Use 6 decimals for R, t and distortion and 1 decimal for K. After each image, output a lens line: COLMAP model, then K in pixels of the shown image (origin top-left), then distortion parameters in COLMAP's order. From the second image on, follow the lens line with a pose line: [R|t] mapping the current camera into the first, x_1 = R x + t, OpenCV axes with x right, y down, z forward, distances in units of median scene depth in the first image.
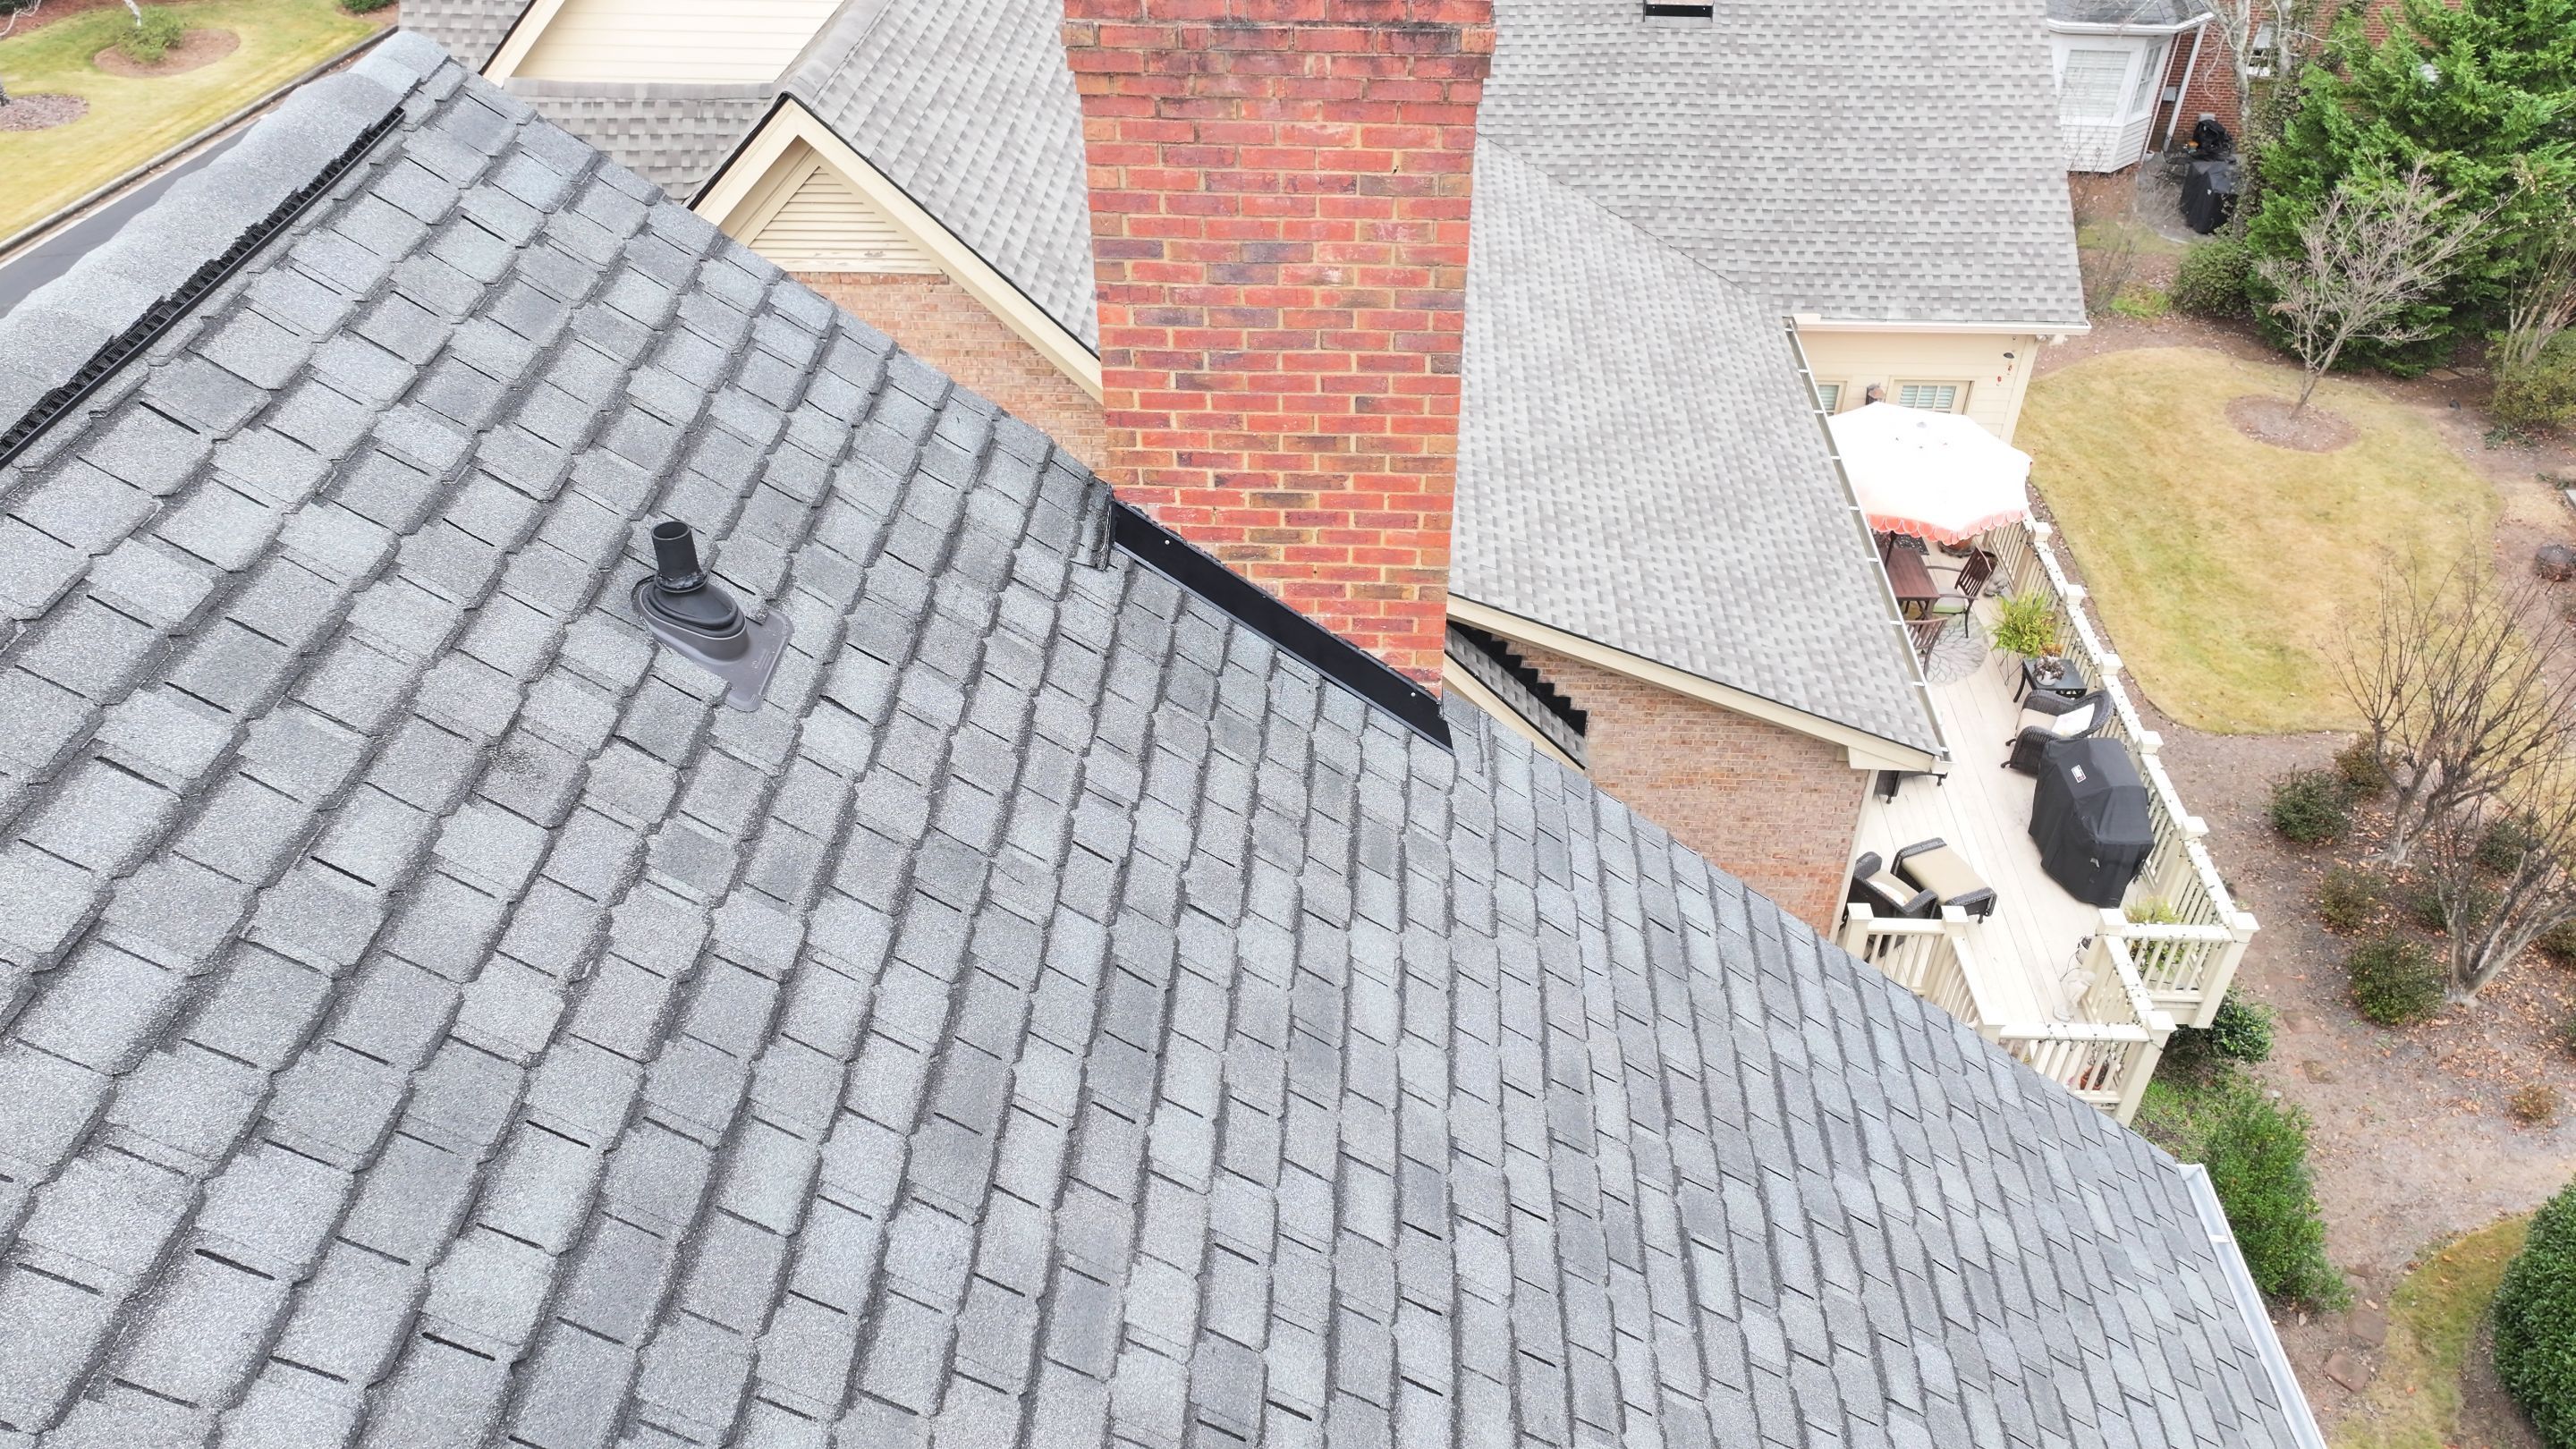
lens RADIAL K [[1804.5, 0, 1296.6], [0, 1804.5, 730.1], [0, 0, 1]] dist [-0.006669, 0.025908]
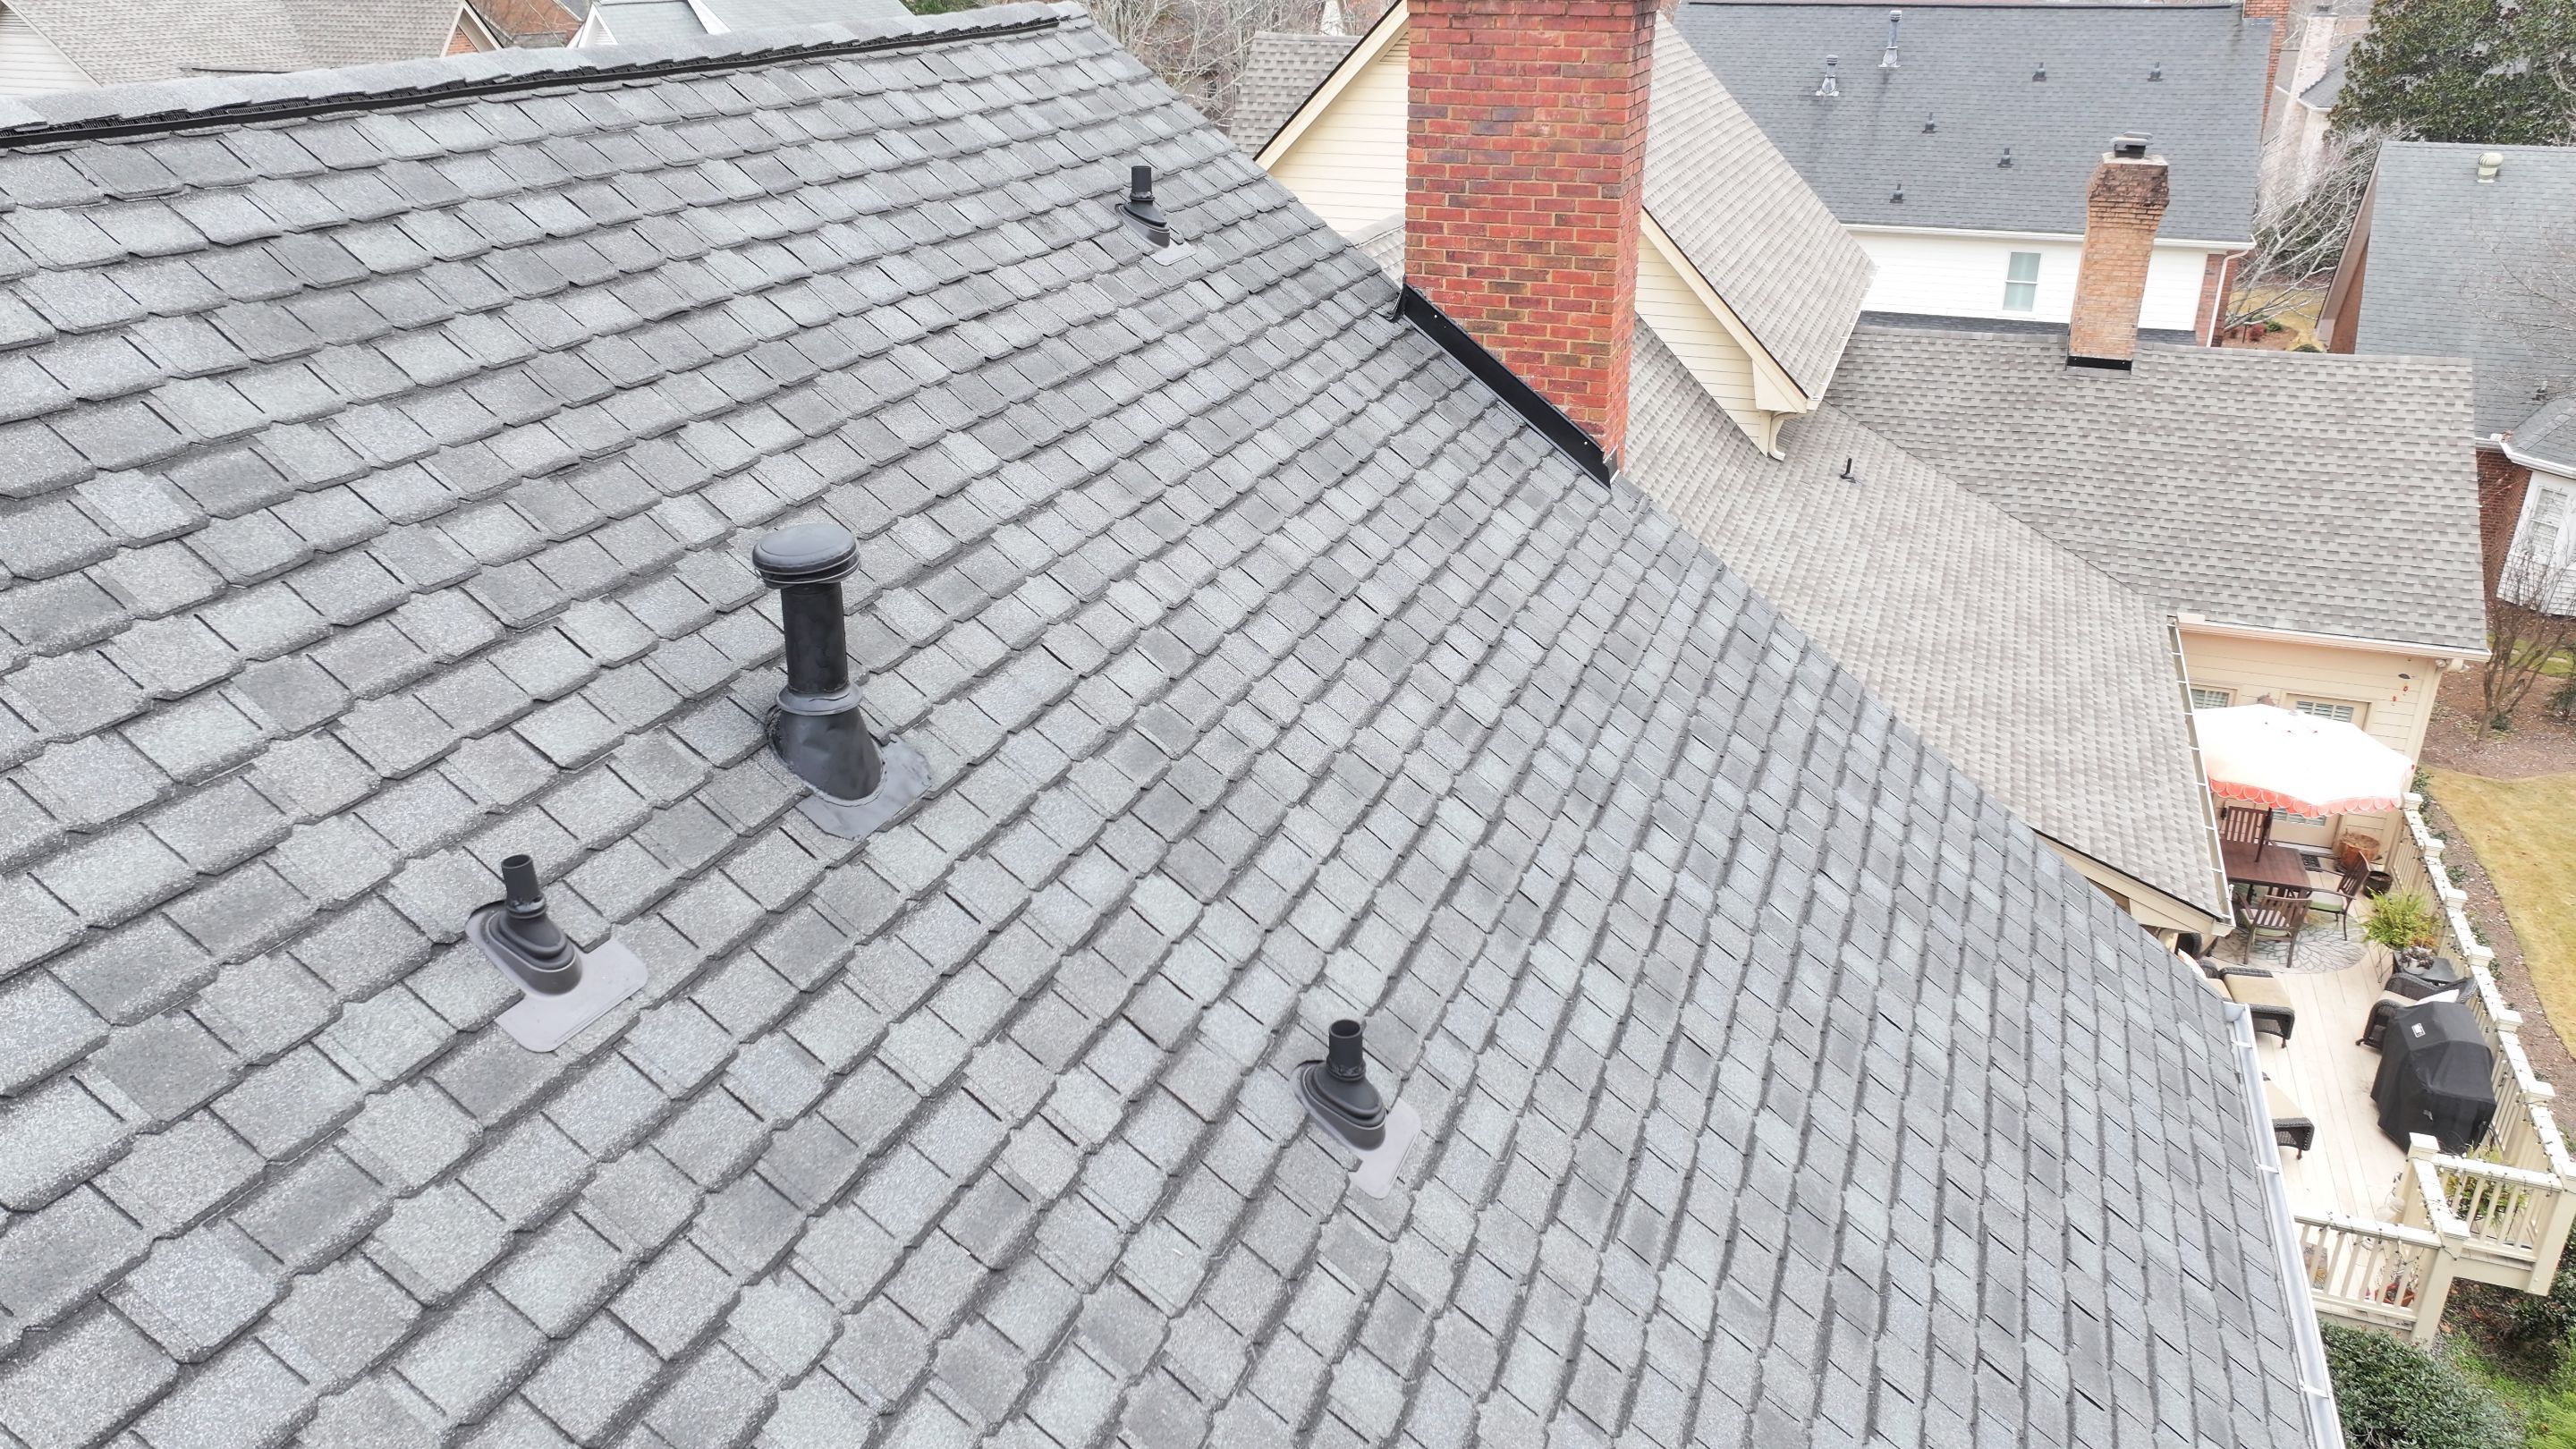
lens RADIAL K [[1804.5, 0, 1296.6], [0, 1804.5, 730.1], [0, 0, 1]] dist [-0.006669, 0.025908]
pose [[0.950823, 0.122632, -0.284425, 0.088156], [-0.190372, 0.955738, -0.224331, 0.178296], [0.244325, 0.267445, 0.932083, -0.119005]]
